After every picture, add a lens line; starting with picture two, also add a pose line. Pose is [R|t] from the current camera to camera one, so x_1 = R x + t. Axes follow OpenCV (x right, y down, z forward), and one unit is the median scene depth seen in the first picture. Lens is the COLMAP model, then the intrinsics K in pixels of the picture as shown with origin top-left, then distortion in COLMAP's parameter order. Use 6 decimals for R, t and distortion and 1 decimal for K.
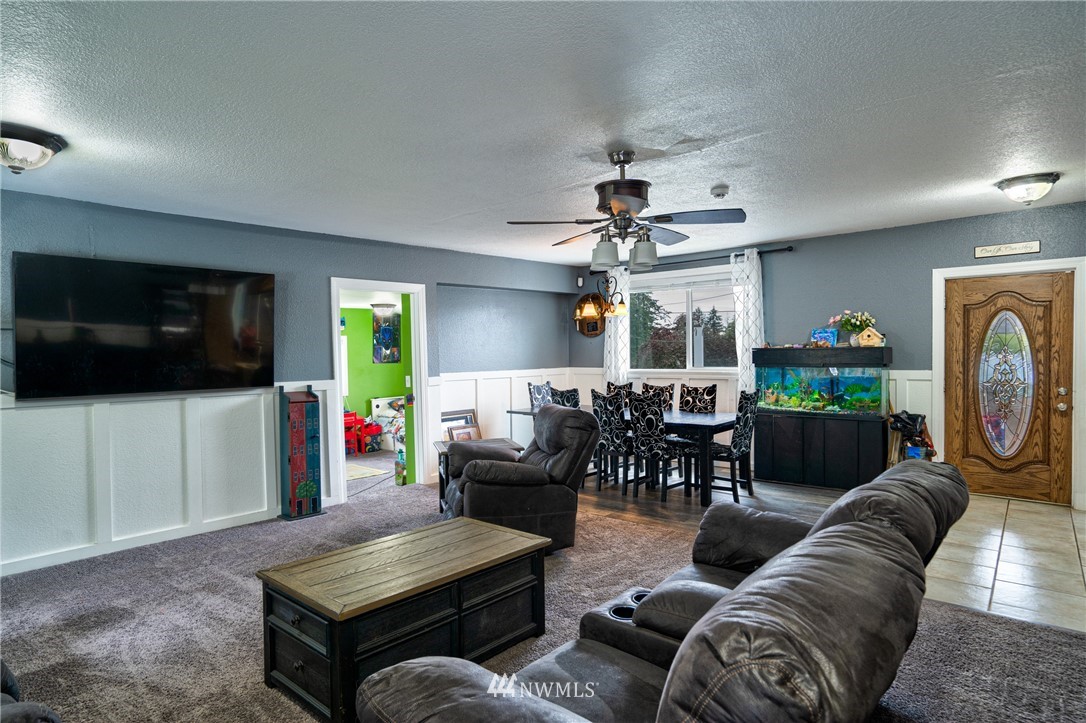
lens RADIAL K [[625.5, 0, 543.0], [0, 625.5, 361.5], [0, 0, 1]] dist [-0.005587, -0.000638]
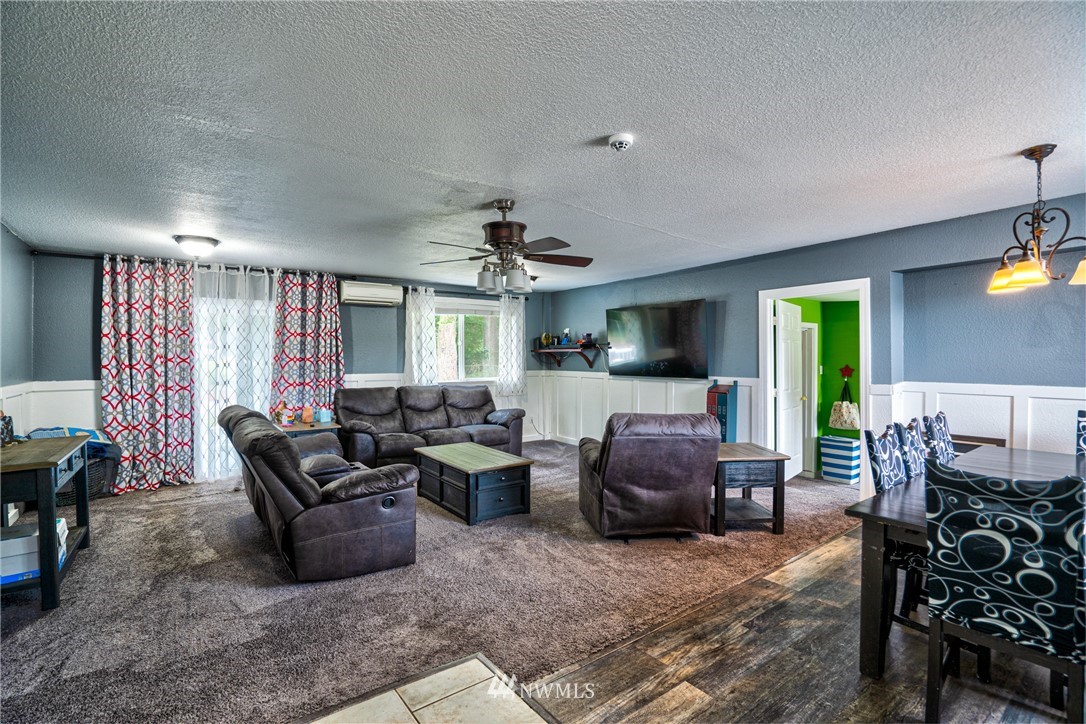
lens RADIAL K [[502.0, 0, 543.0], [0, 502.0, 362.0], [0, 0, 1]] dist [0.000014, -0.000042]
pose [[-0.227275, 0.026698, -0.973464, 0.750499], [-0.010735, 0.999495, 0.029919, -0.027973], [0.973771, 0.017250, -0.226874, 0.890797]]
